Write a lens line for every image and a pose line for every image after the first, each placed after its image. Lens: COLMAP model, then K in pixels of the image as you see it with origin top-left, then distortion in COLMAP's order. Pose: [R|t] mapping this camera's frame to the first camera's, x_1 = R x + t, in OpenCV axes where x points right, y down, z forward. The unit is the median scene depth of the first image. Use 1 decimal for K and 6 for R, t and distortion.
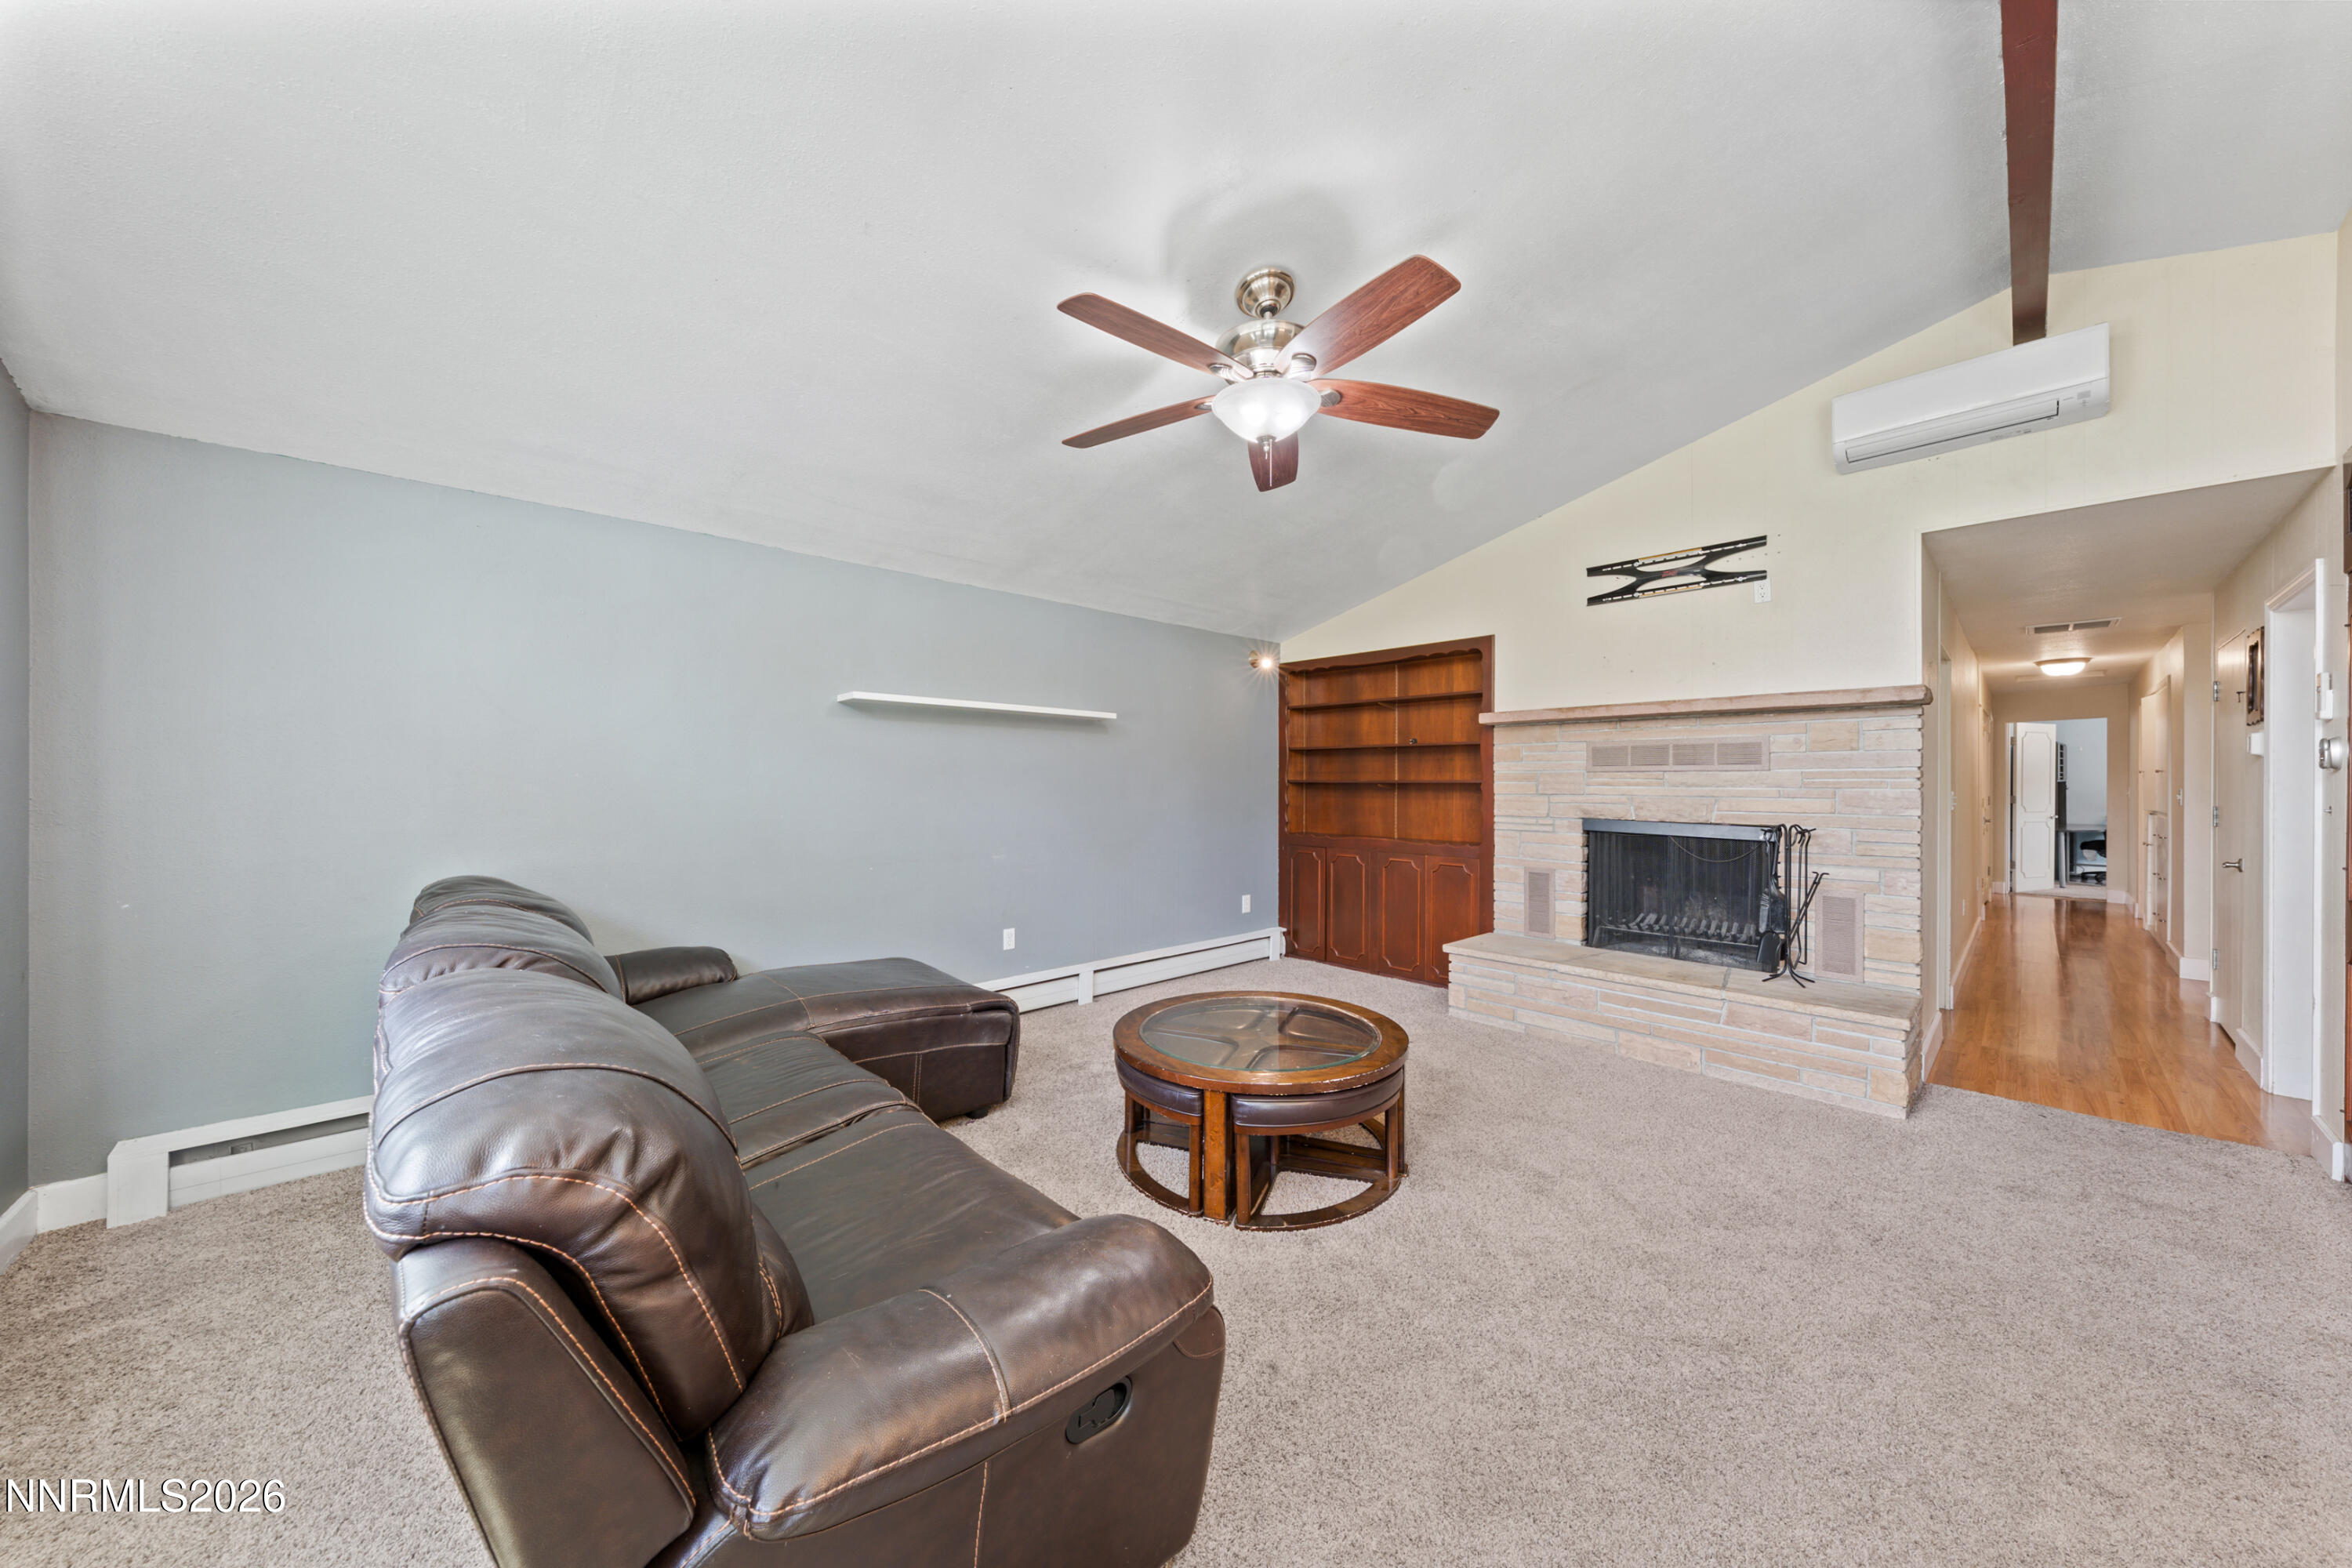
lens RADIAL K [[806.5, 0, 1183.2], [0, 806.5, 784.5], [0, 0, 1]] dist [0.000876, 0.000015]
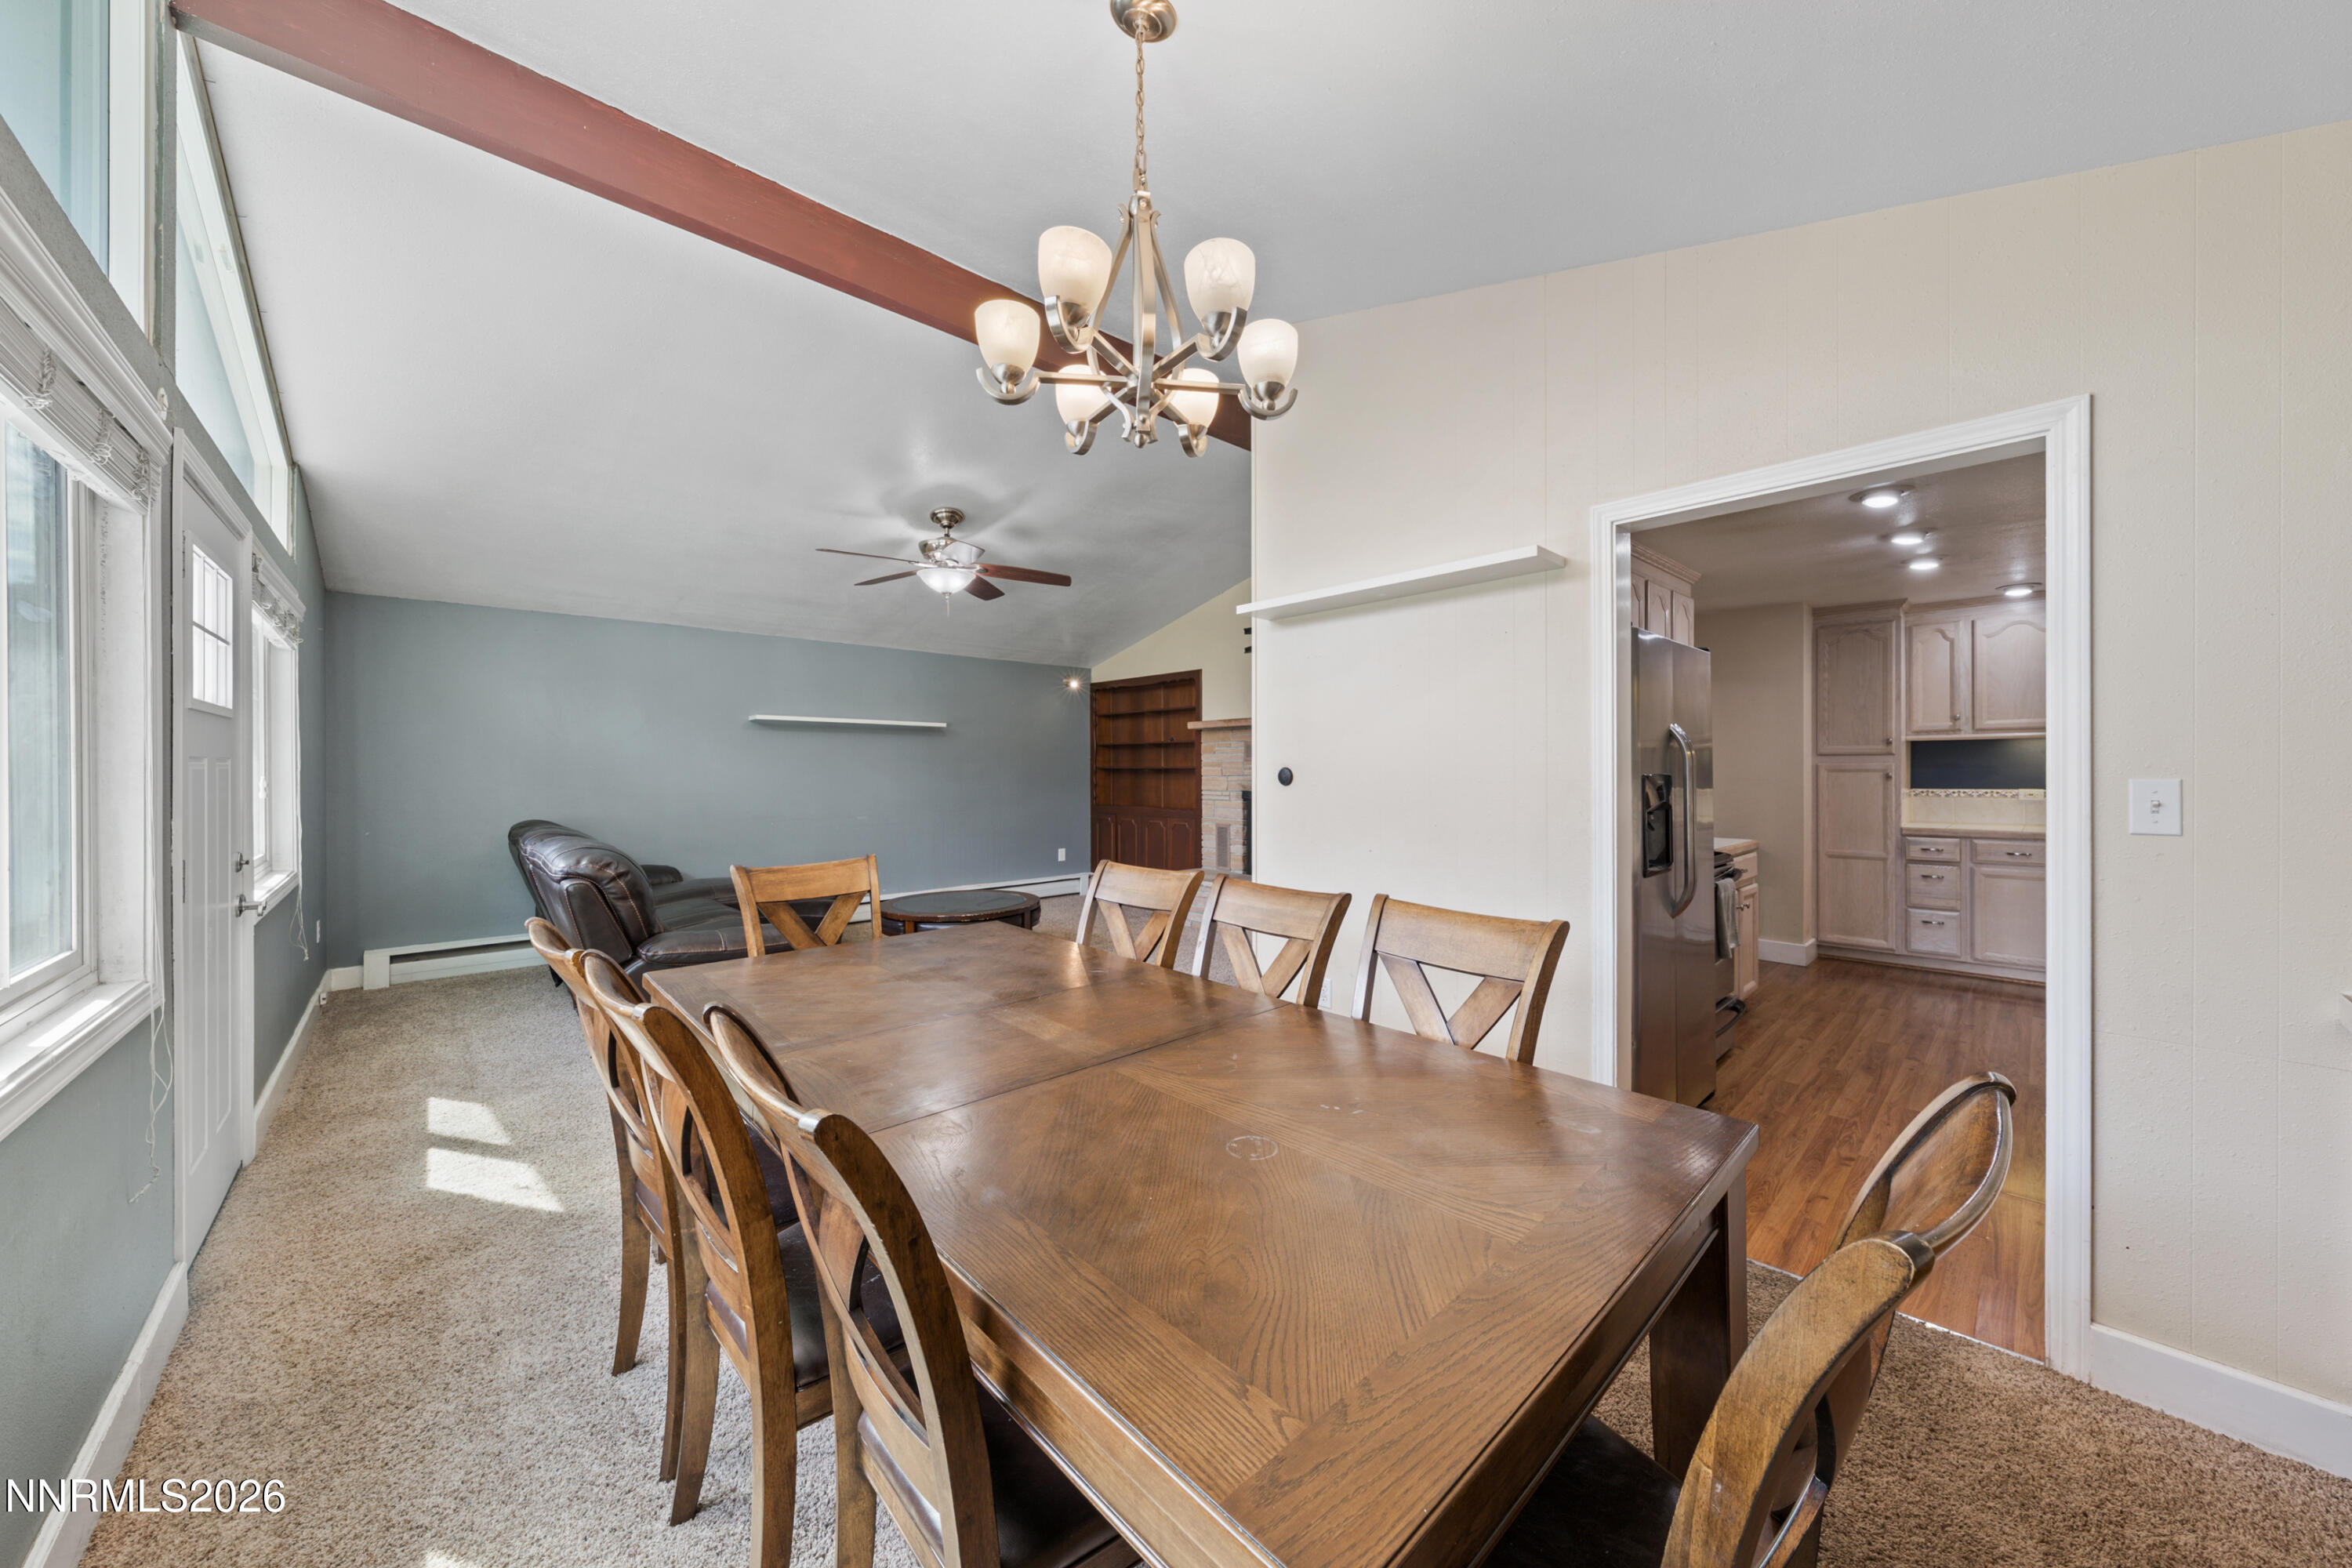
lens RADIAL K [[814.2, 0, 1193.2], [0, 814.2, 769.1], [0, 0, 1]] dist [-0.000453, -0.000028]
pose [[0.999980, -0.005270, 0.003599, 0.360905], [0.005279, 0.999983, -0.002303, 0.003094], [-0.003587, 0.002322, 0.999991, -0.507301]]
